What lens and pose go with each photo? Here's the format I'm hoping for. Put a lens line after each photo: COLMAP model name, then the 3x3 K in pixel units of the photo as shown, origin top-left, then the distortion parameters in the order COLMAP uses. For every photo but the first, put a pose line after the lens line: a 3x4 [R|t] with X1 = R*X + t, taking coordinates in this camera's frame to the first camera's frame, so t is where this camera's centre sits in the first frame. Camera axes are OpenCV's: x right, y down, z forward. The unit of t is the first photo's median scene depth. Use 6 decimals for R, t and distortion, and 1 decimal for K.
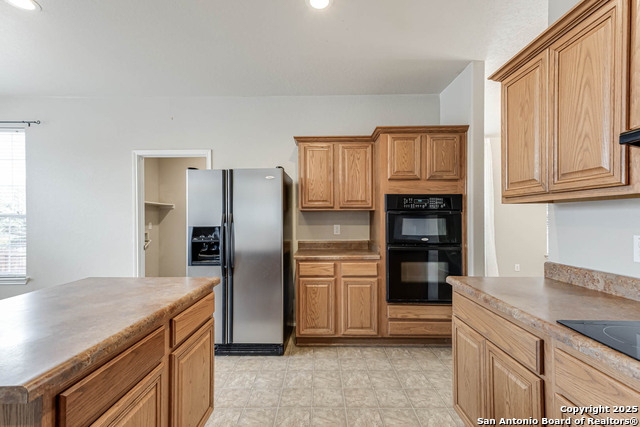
lens RADIAL K [[285.7, 0, 317.0], [0, 285.7, 218.7], [0, 0, 1]] dist [0.026563, -0.000687]
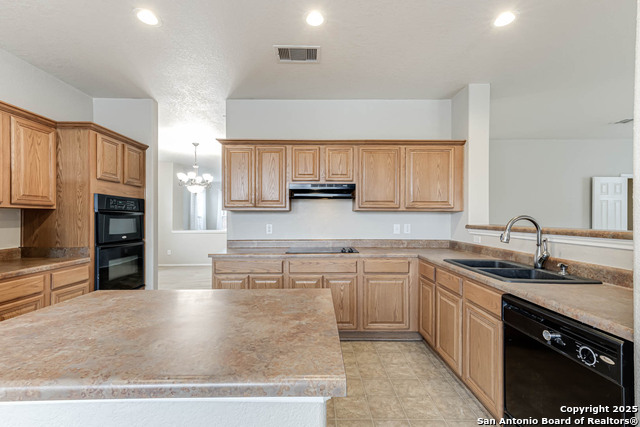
lens RADIAL K [[285.7, 0, 314.1], [0, 285.7, 216.7], [0, 0, 1]] dist [0.026563, -0.000687]
pose [[-0.002131, 0.005419, 0.999983, -0.748256], [0.003216, 0.999980, -0.005413, 0.000878], [-0.999993, 0.003204, -0.002148, 0.260031]]
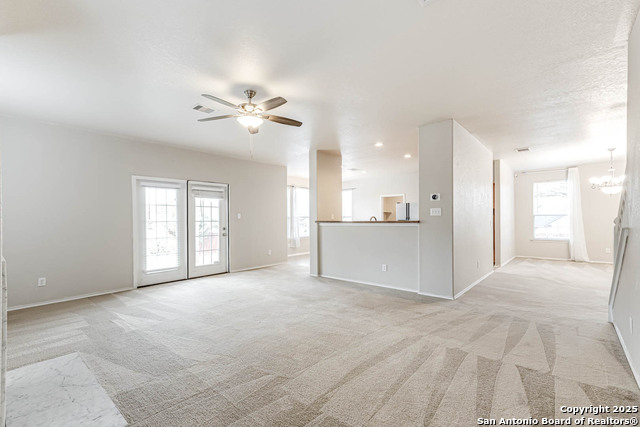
lens RADIAL K [[285.7, 0, 320.7], [0, 285.7, 218.9], [0, 0, 1]] dist [0.026563, -0.000687]
pose [[0.750995, -0.003224, -0.660300, 1.180353], [0.000222, 0.999989, -0.004630, 0.025255], [0.660307, 0.003330, 0.750988, -2.113486]]
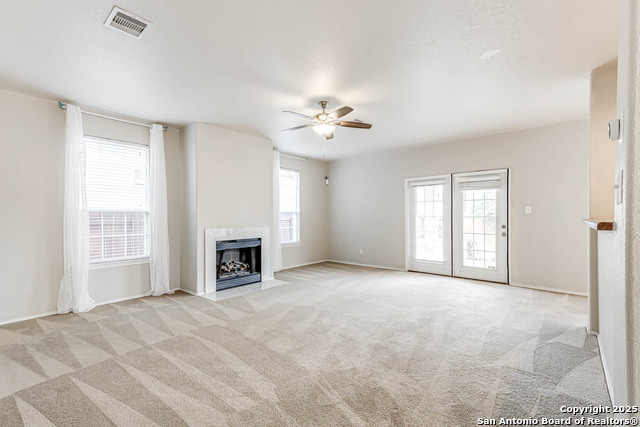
lens RADIAL K [[285.7, 0, 321.6], [0, 285.7, 216.7], [0, 0, 1]] dist [0.026563, -0.000687]
pose [[-0.655411, 0.009708, -0.755210, 1.193860], [-0.000008, 0.999917, 0.012861, 0.006177], [0.755272, 0.008436, -0.655357, -0.506828]]
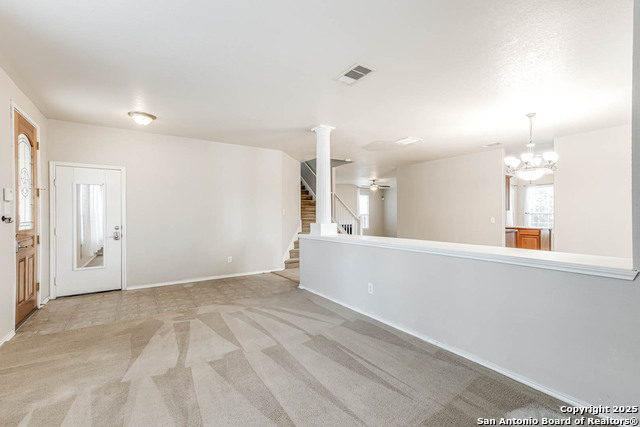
lens RADIAL K [[285.7, 0, 319.9], [0, 285.7, 211.3], [0, 0, 1]] dist [0.026563, -0.000687]
pose [[-0.839205, -0.004012, -0.543800, 3.250045], [0.001569, 0.999951, -0.009800, -0.006653], [0.543812, -0.009077, -0.839158, 1.849624]]
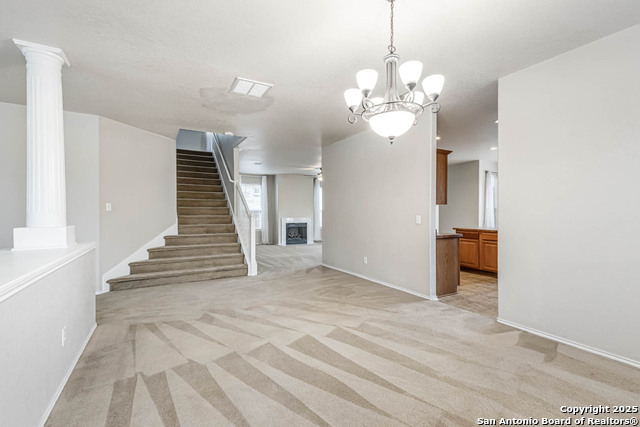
lens RADIAL K [[285.7, 0, 318.6], [0, 285.7, 215.0], [0, 0, 1]] dist [0.026563, -0.000687]
pose [[-0.866760, 0.009389, -0.498638, 1.950895], [0.001990, 0.999880, 0.015368, -0.003395], [0.498722, 0.012328, -0.866674, 1.685611]]
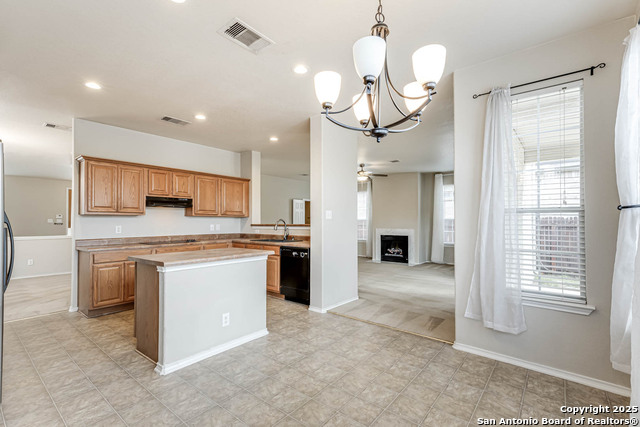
lens RADIAL K [[285.7, 0, 317.4], [0, 285.7, 218.3], [0, 0, 1]] dist [0.026563, -0.000687]
pose [[-0.766350, 0.013500, 0.642282, -1.379004], [0.008637, 0.999905, -0.010712, 0.012368], [-0.642365, -0.002662, -0.766394, 0.992011]]
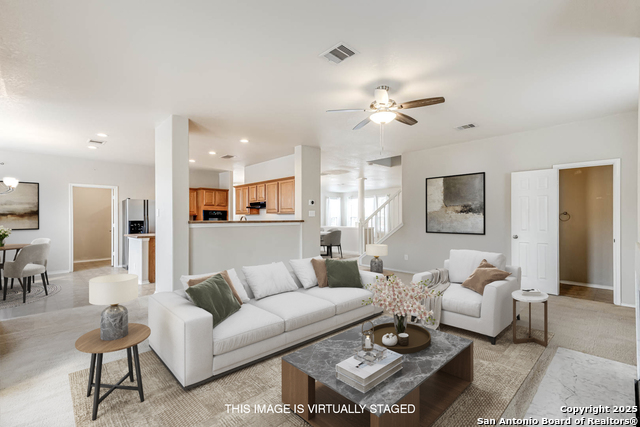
lens RADIAL K [[285.7, 0, 321.4], [0, 285.7, 215.6], [0, 0, 1]] dist [0.026563, -0.000687]
pose [[0.724107, 0.009767, 0.689618, -0.955144], [0.003395, 0.999837, -0.017725, 0.032764], [-0.689679, 0.015176, 0.723956, -2.079884]]
